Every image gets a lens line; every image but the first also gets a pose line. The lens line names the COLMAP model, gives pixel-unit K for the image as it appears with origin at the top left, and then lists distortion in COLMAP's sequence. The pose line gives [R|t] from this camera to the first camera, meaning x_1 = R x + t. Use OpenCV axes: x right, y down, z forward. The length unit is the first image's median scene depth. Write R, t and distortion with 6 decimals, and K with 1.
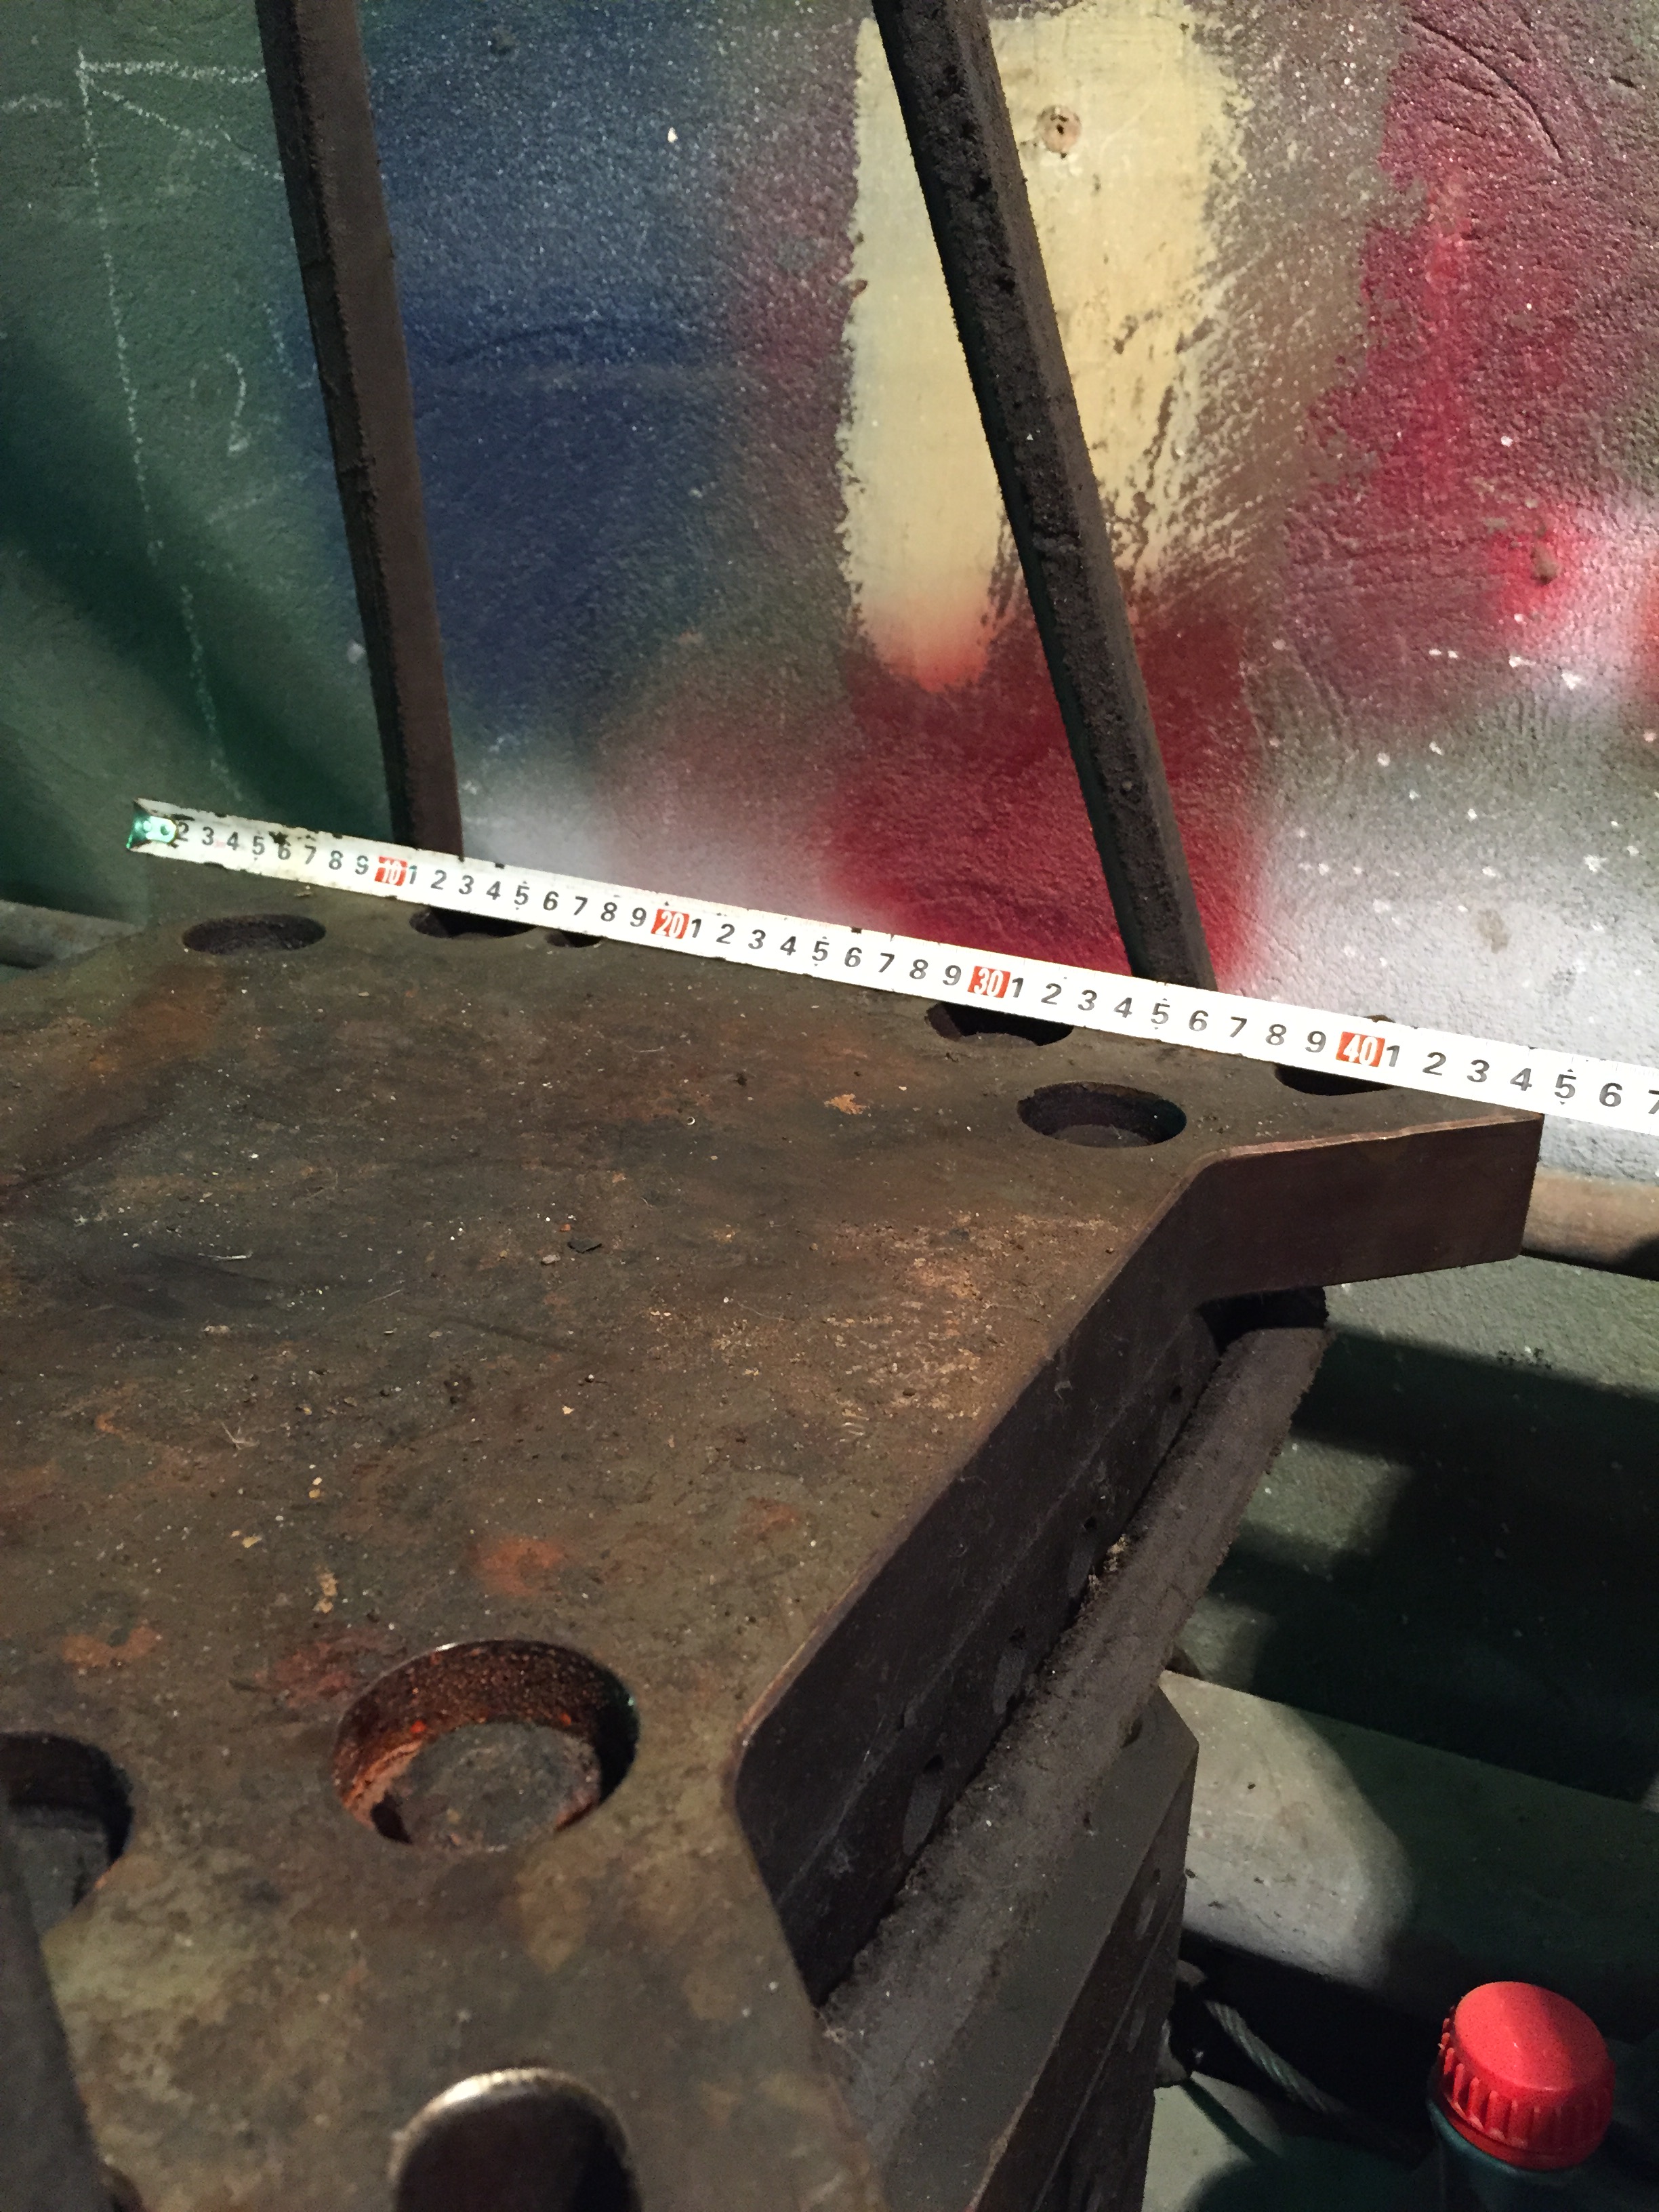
lens RADIAL K [[1911.0, 0, 829.5], [0, 1911.0, 1106.0], [0, 0, 1]] dist [0.110501, -0.174611]
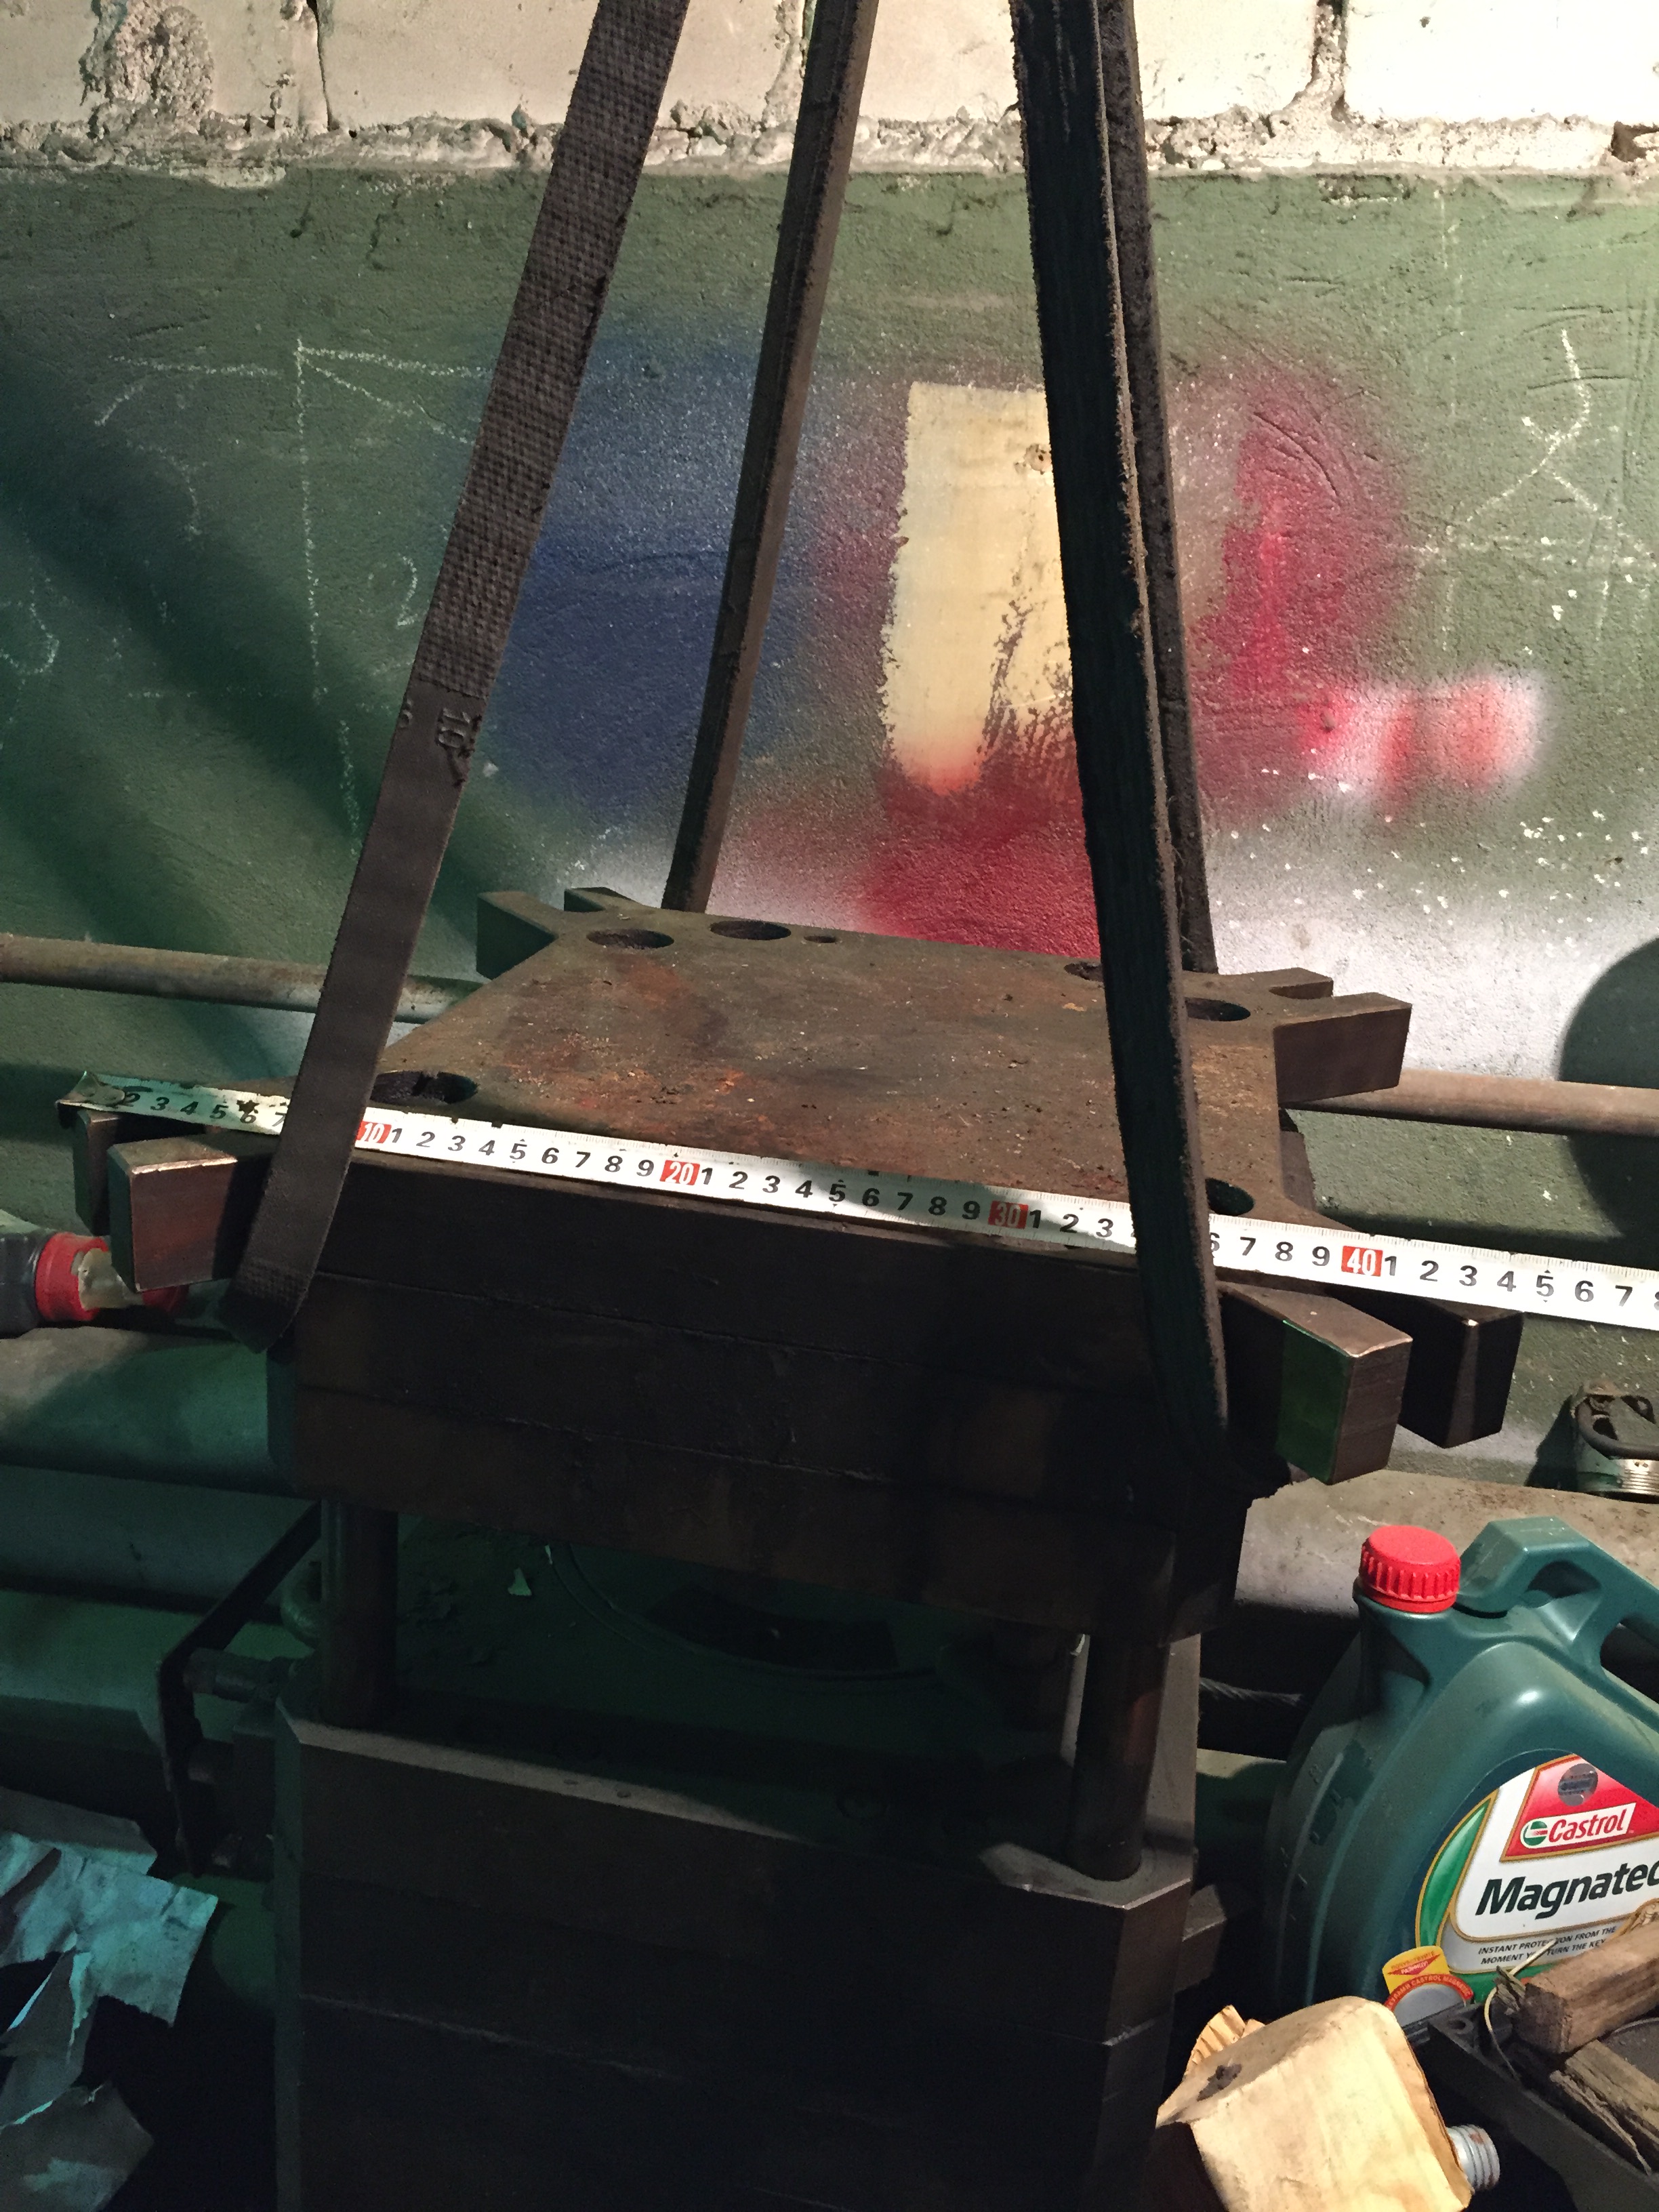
lens RADIAL K [[1911.0, 0, 829.5], [0, 1911.0, 1106.0], [0, 0, 1]] dist [0.110501, -0.174611]
pose [[0.962499, -0.037997, 0.268611, -0.476199], [0.057504, 0.996219, -0.065129, 0.133050], [-0.265121, 0.078133, 0.961044, -0.451758]]
